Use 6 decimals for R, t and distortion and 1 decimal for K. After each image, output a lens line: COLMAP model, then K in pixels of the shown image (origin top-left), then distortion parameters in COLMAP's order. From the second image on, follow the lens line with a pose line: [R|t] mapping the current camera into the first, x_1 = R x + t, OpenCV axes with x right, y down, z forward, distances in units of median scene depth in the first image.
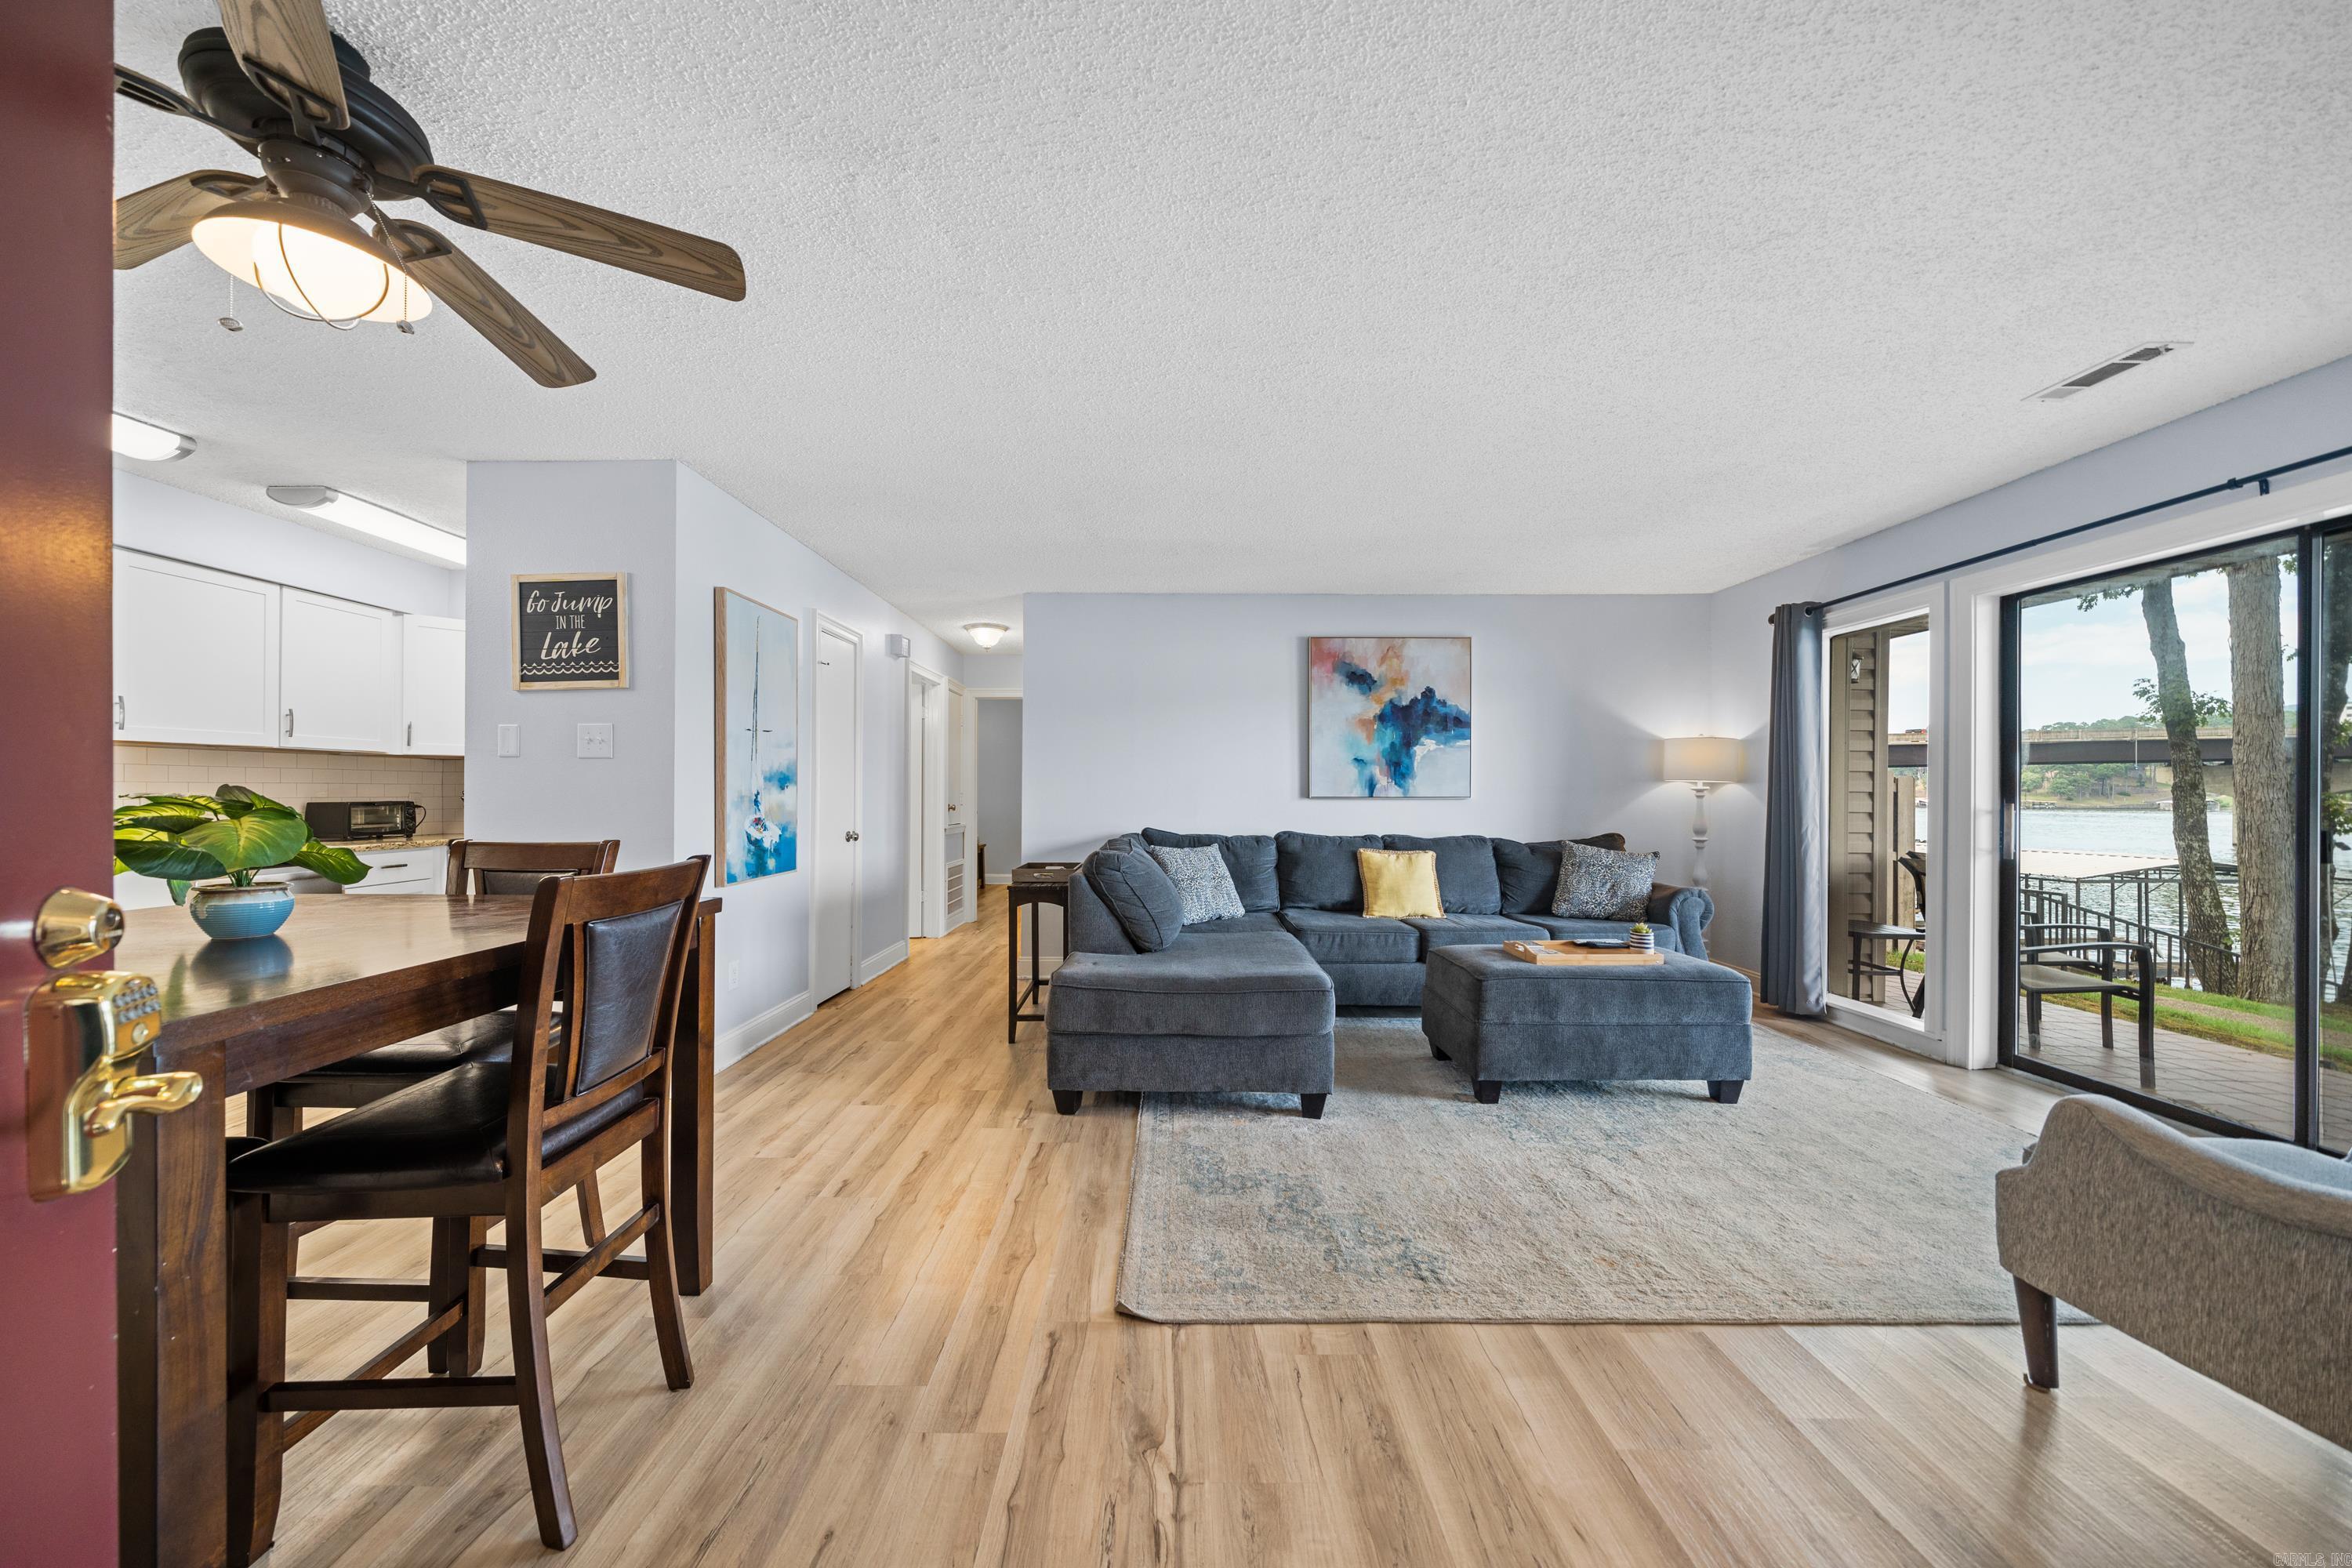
lens RADIAL K [[815.9, 0, 1166.7], [0, 815.9, 793.6], [0, 0, 1]] dist [-0.005330, 0.000185]
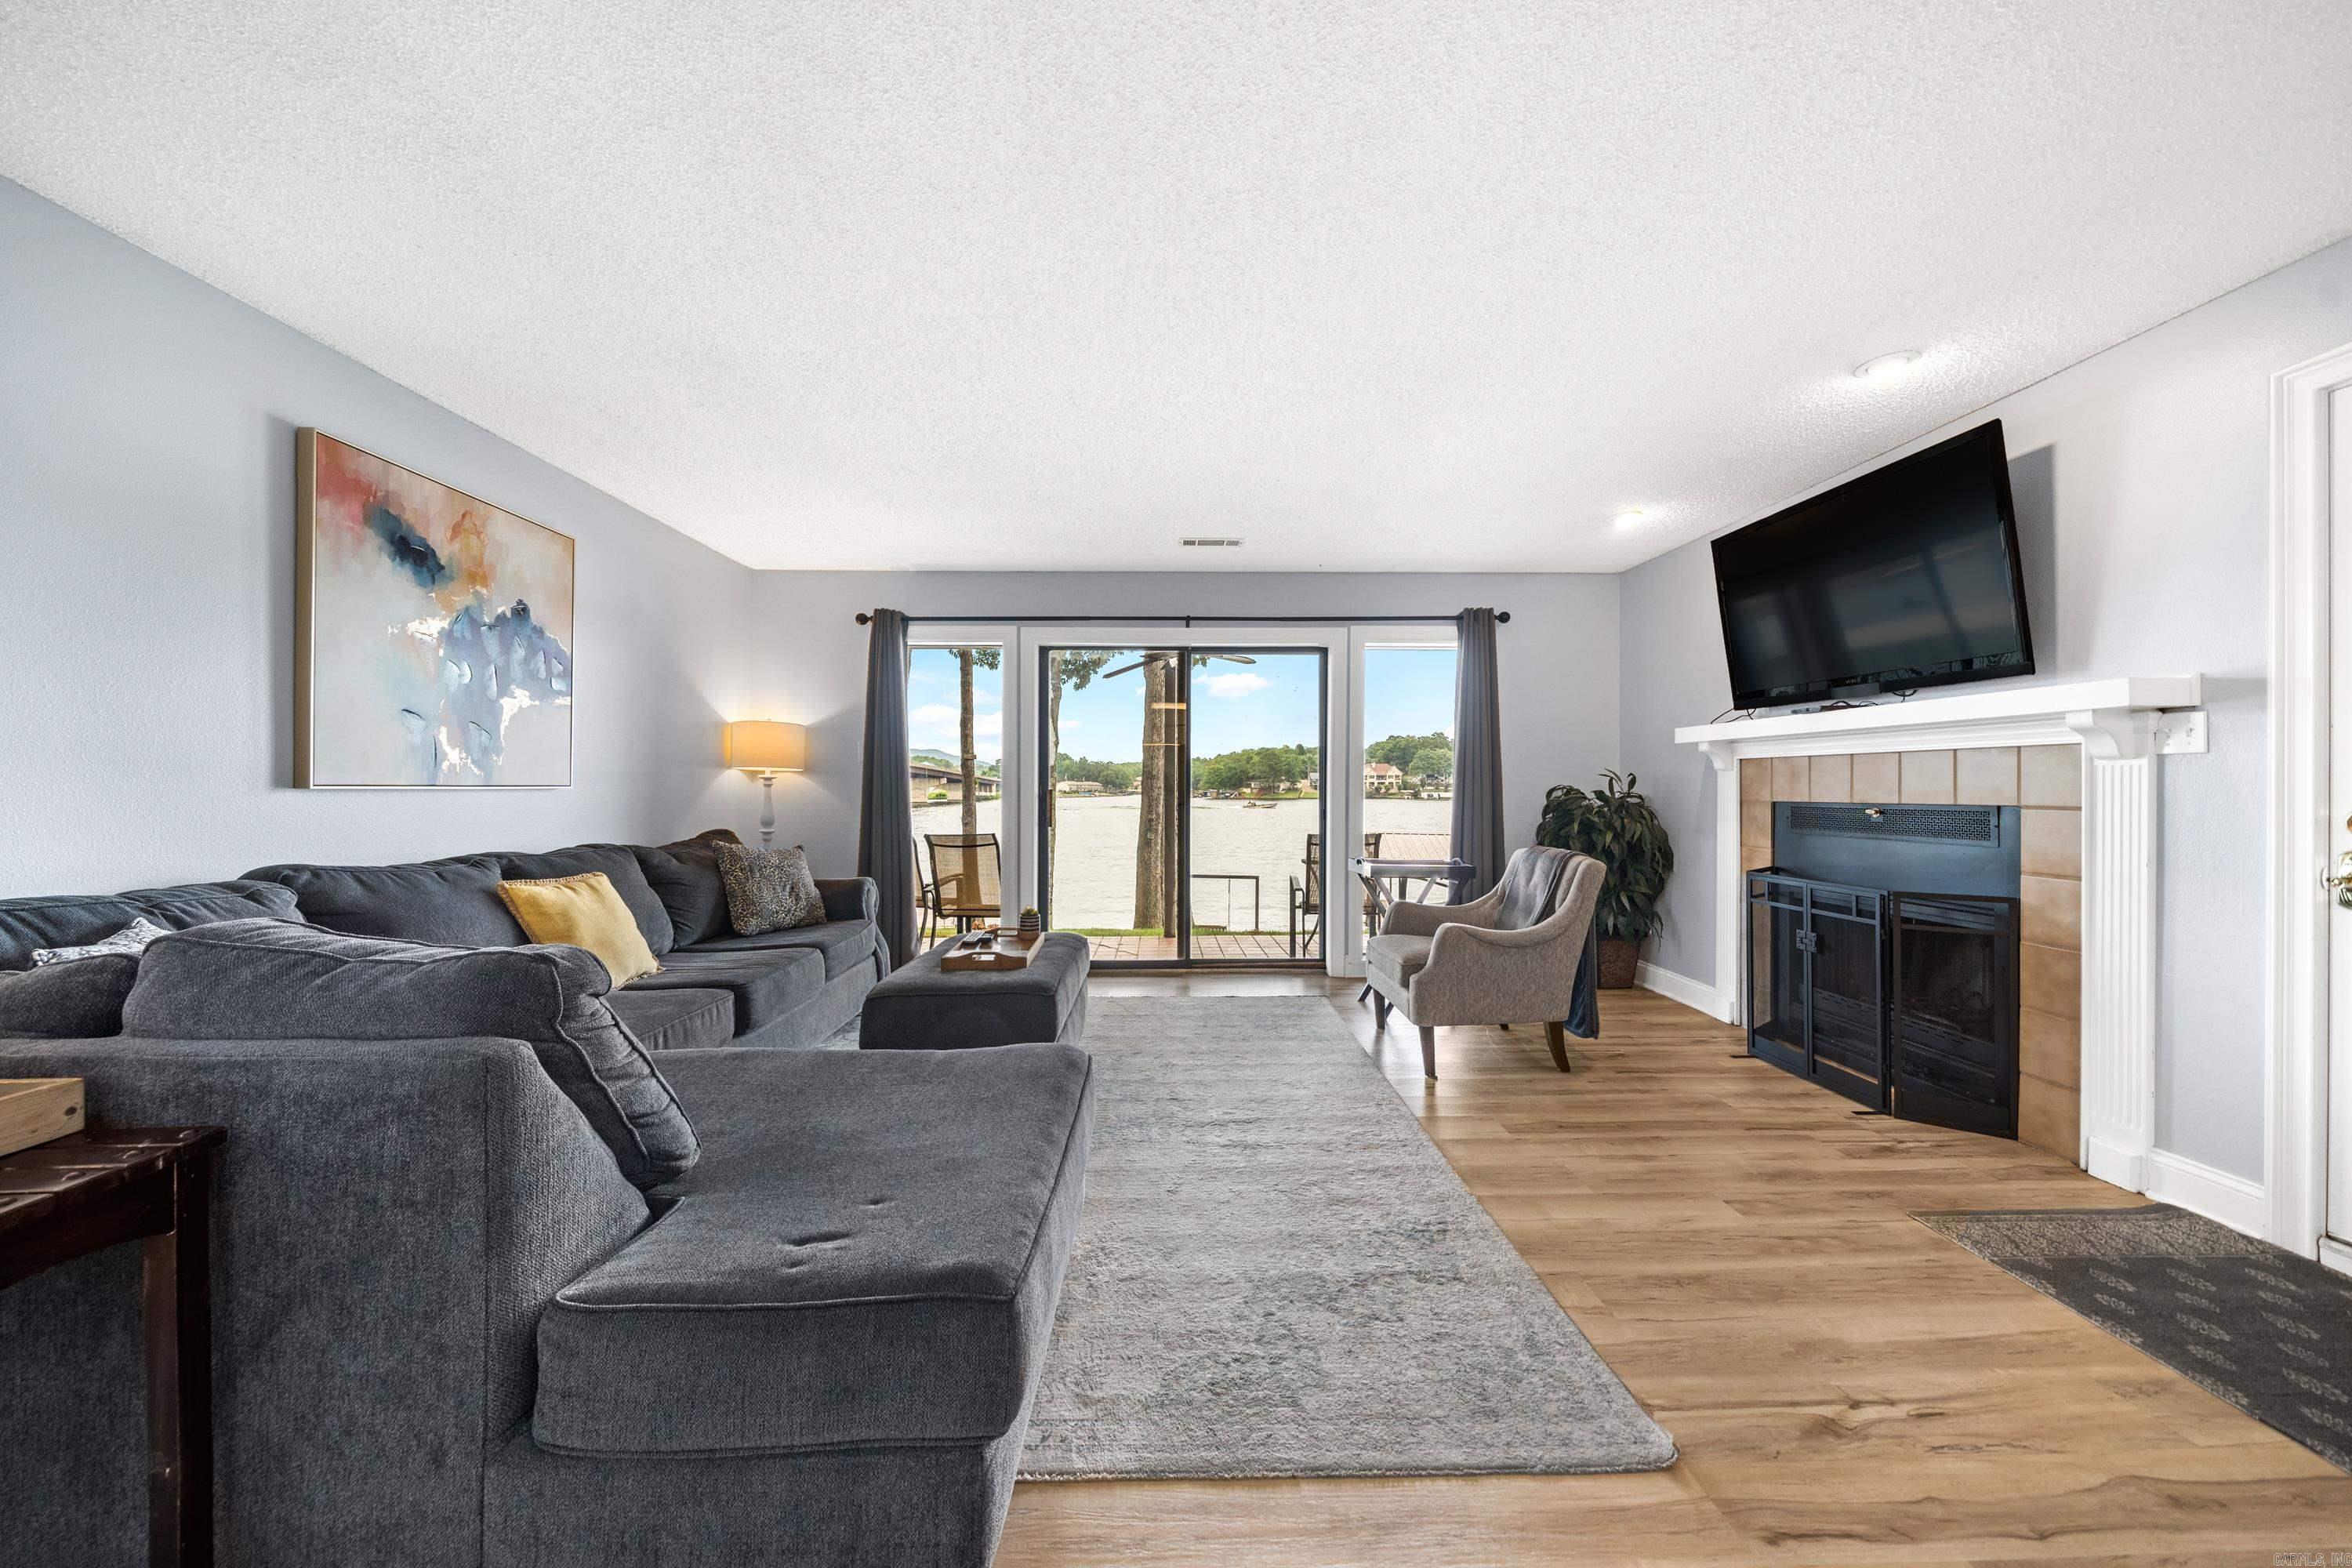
lens RADIAL K [[815.9, 0, 1193.4], [0, 815.9, 775.2], [0, 0, 1]] dist [-0.005330, 0.000185]
pose [[-0.044059, 0.015289, 0.998912, -0.417586], [0.001673, 0.999883, -0.015230, 0.009196], [-0.999028, 0.001000, -0.044080, 0.772904]]
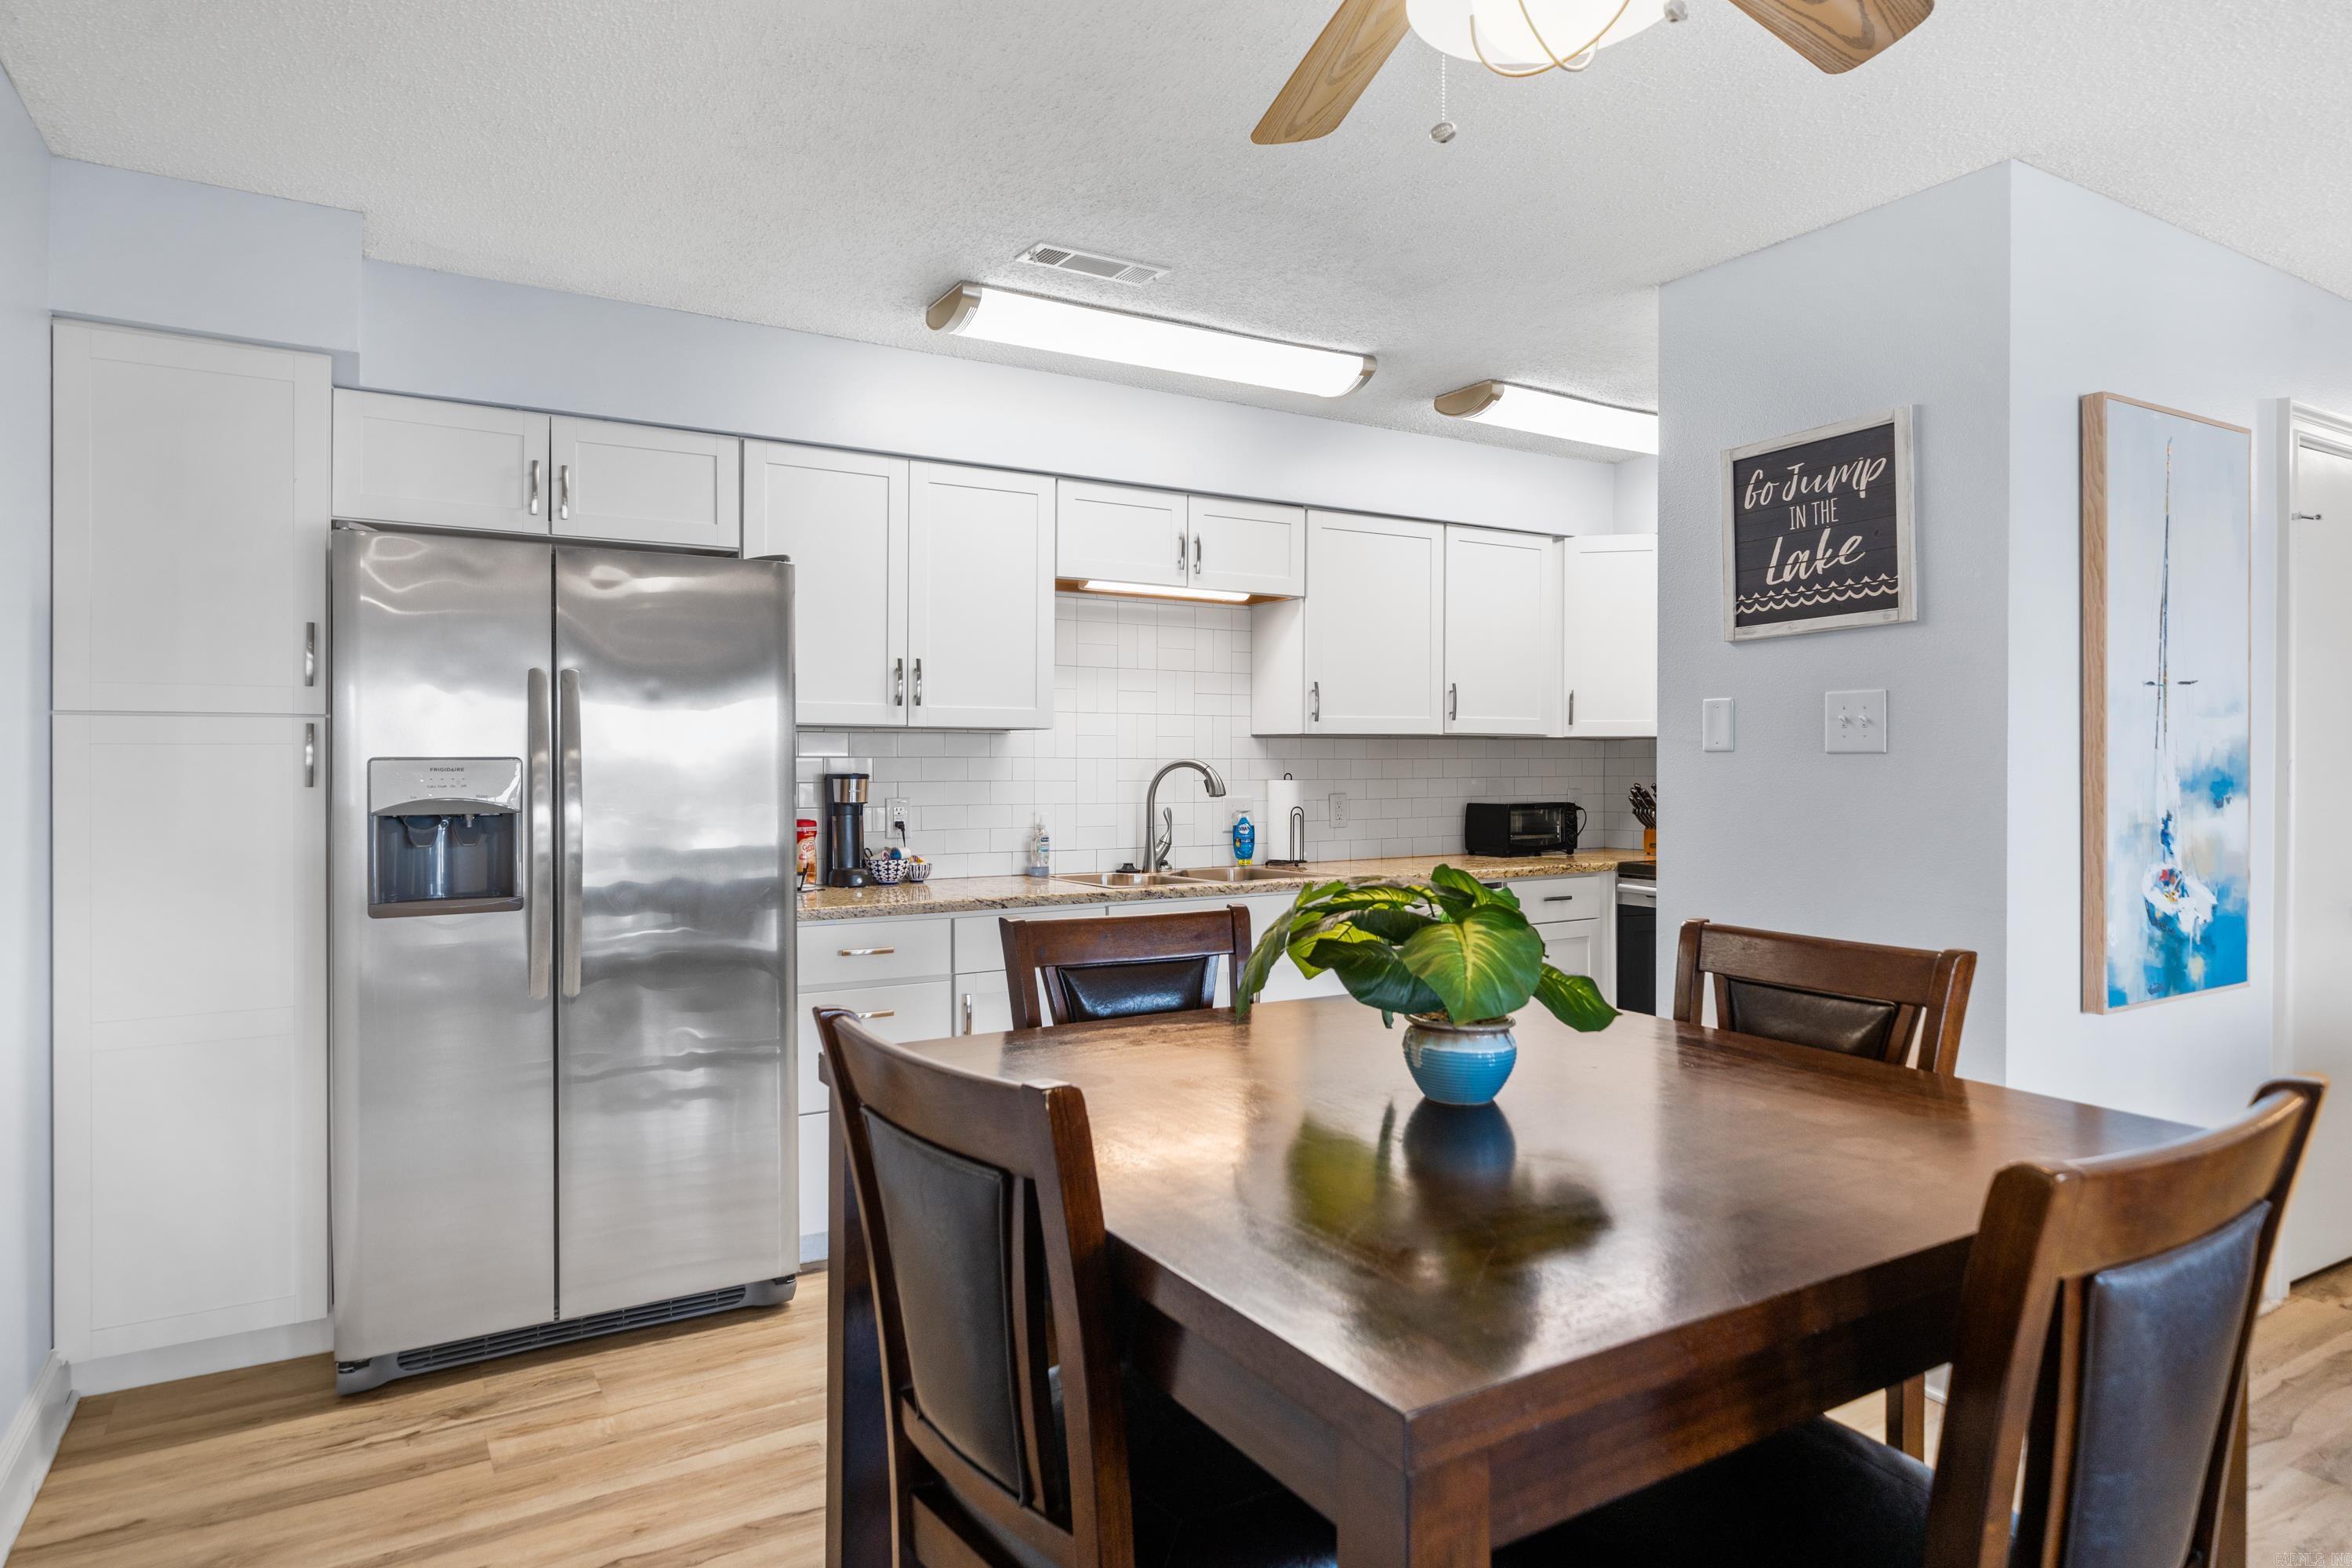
lens RADIAL K [[1354.2, 0, 1159.1], [0, 1354.2, 756.3], [0, 0, 1]] dist [-0.001353, 0.000218]
pose [[0.522805, -0.002826, -0.852448, -0.147484], [0.000626, 0.999996, -0.002931, -0.034723], [0.852452, 0.000999, 0.522804, 0.102087]]
